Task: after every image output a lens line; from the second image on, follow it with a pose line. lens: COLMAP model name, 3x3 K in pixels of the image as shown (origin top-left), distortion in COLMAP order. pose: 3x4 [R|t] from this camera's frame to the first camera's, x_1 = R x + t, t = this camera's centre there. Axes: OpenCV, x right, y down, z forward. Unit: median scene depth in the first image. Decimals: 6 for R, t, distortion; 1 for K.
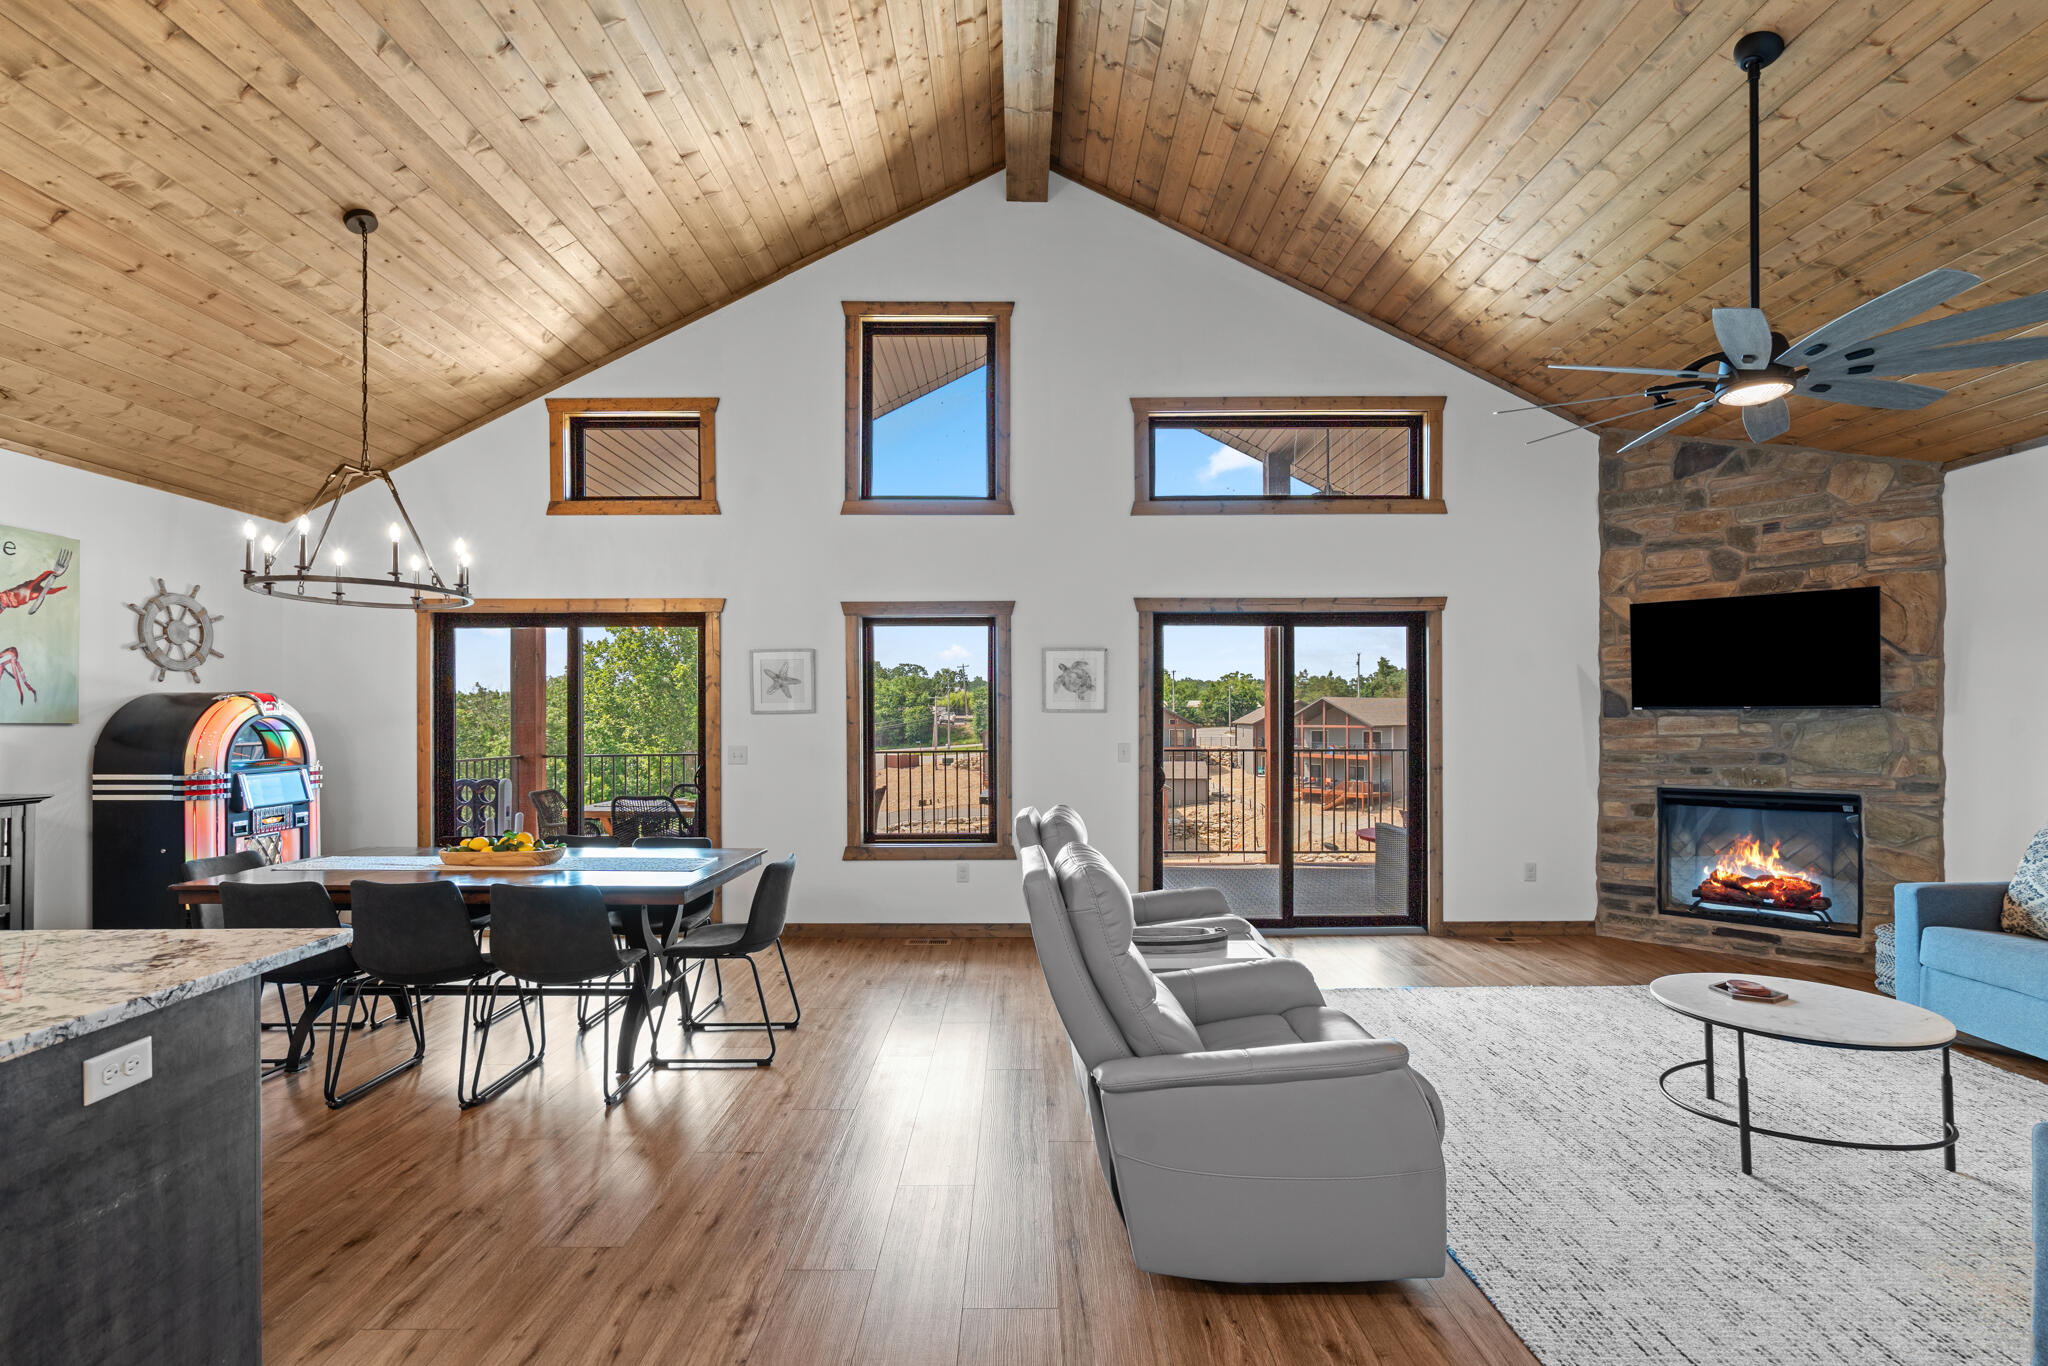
lens RADIAL K [[932.2, 0, 1021.1], [0, 932.2, 717.3], [0, 0, 1]] dist [-0.001441, 0.000645]
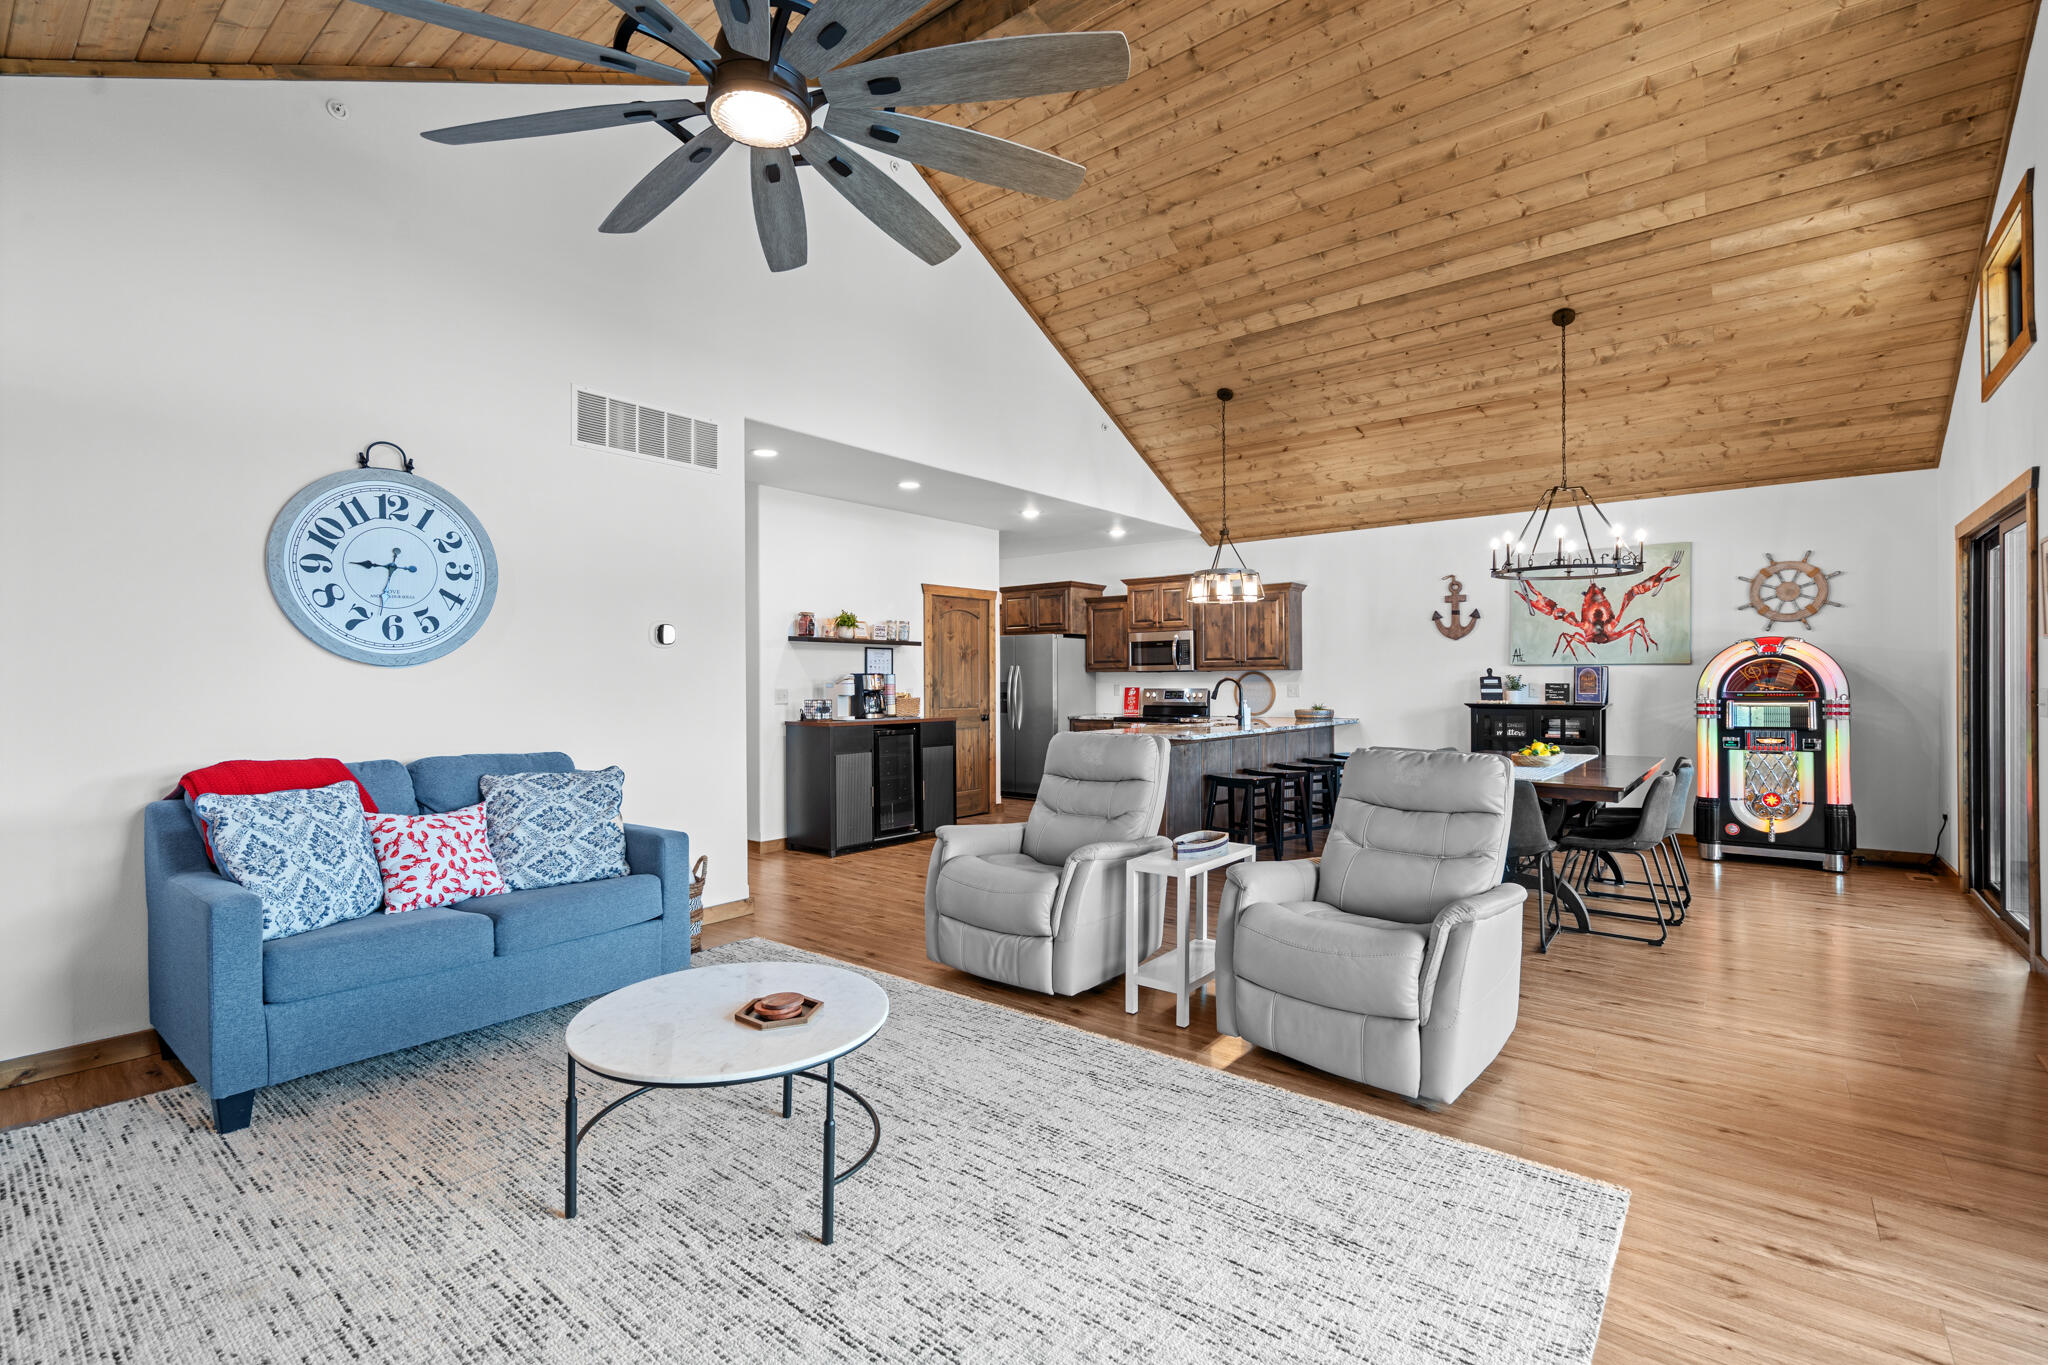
lens RADIAL K [[917.0, 0, 1015.6], [0, 917.0, 682.5], [0, 0, 1]] dist [-0.002718, -0.000181]
pose [[-0.634559, 0.007930, -0.772833, 0.738602], [0.007447, 0.999964, 0.004146, 0.020603], [0.772838, -0.003124, -0.634595, 0.971071]]
